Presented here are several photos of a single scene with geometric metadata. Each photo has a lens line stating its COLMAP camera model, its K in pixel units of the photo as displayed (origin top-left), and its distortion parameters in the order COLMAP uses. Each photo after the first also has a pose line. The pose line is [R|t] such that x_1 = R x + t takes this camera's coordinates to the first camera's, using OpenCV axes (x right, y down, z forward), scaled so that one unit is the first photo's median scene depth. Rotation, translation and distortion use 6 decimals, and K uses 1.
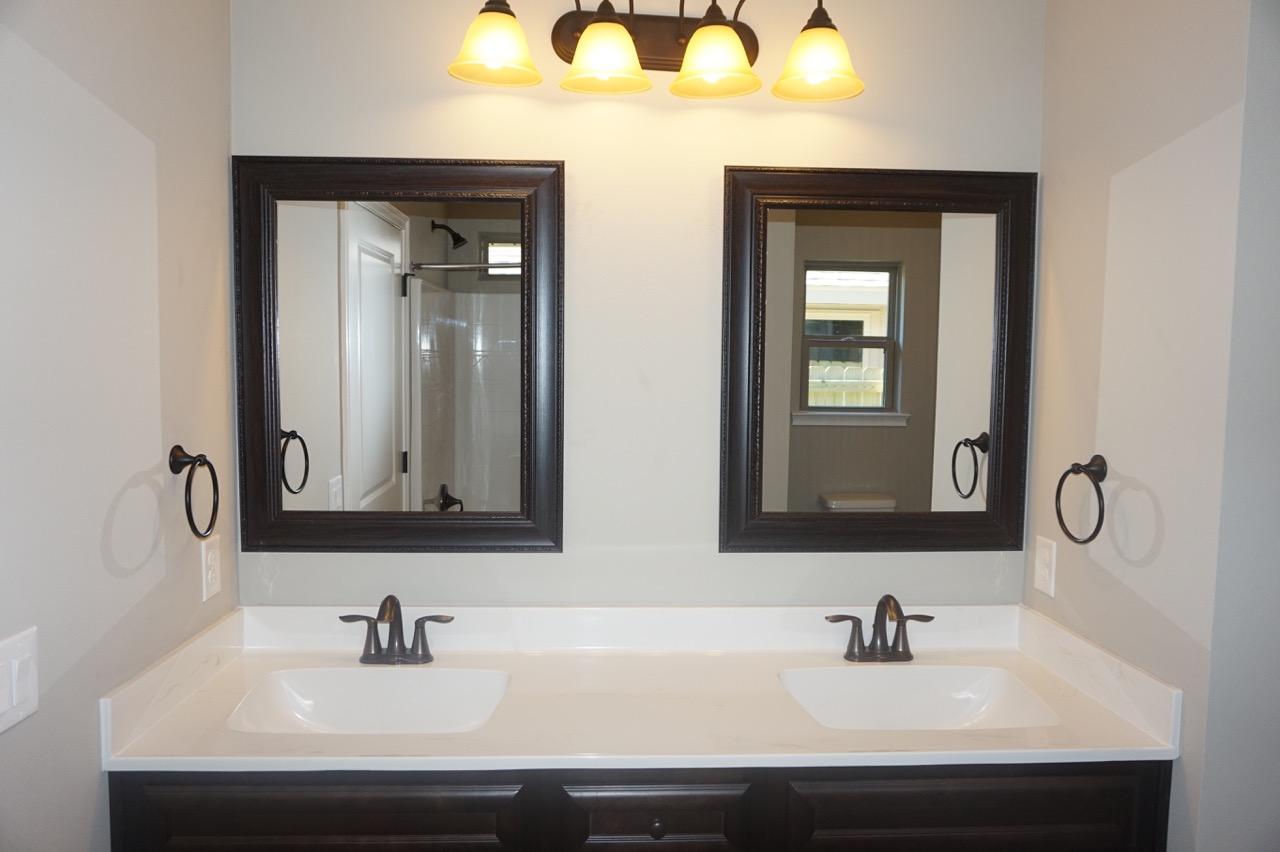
lens RADIAL K [[869.1, 0, 639.3], [0, 869.1, 436.1], [0, 0, 1]] dist [-0.040704, 0.025998]
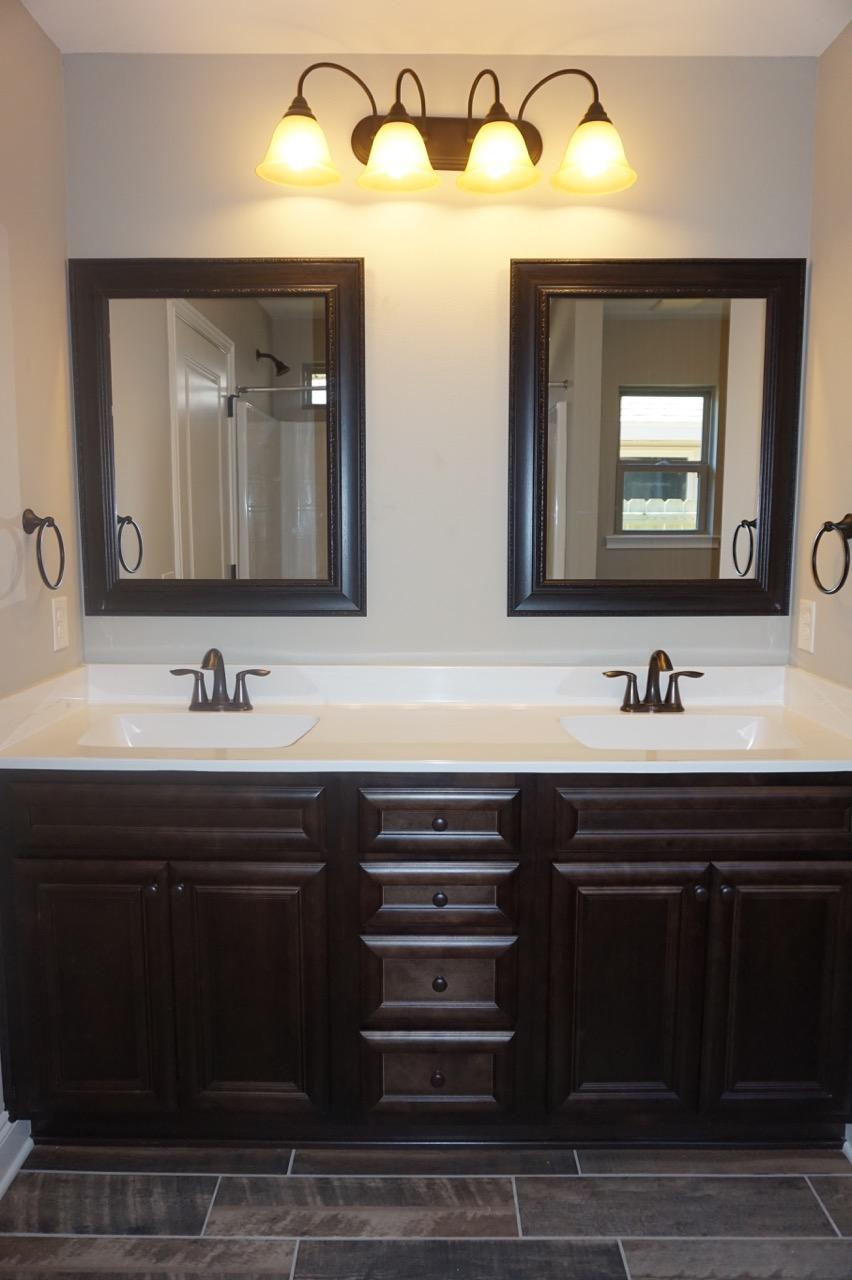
lens RADIAL K [[869.1, 0, 427.8], [0, 869.1, 648.1], [0, 0, 1]] dist [-0.040704, 0.025998]
pose [[0.998452, -0.002055, -0.055591, 0.053931], [0.005271, 0.998316, 0.057763, 0.114347], [0.055379, -0.057967, 0.996781, -0.115956]]
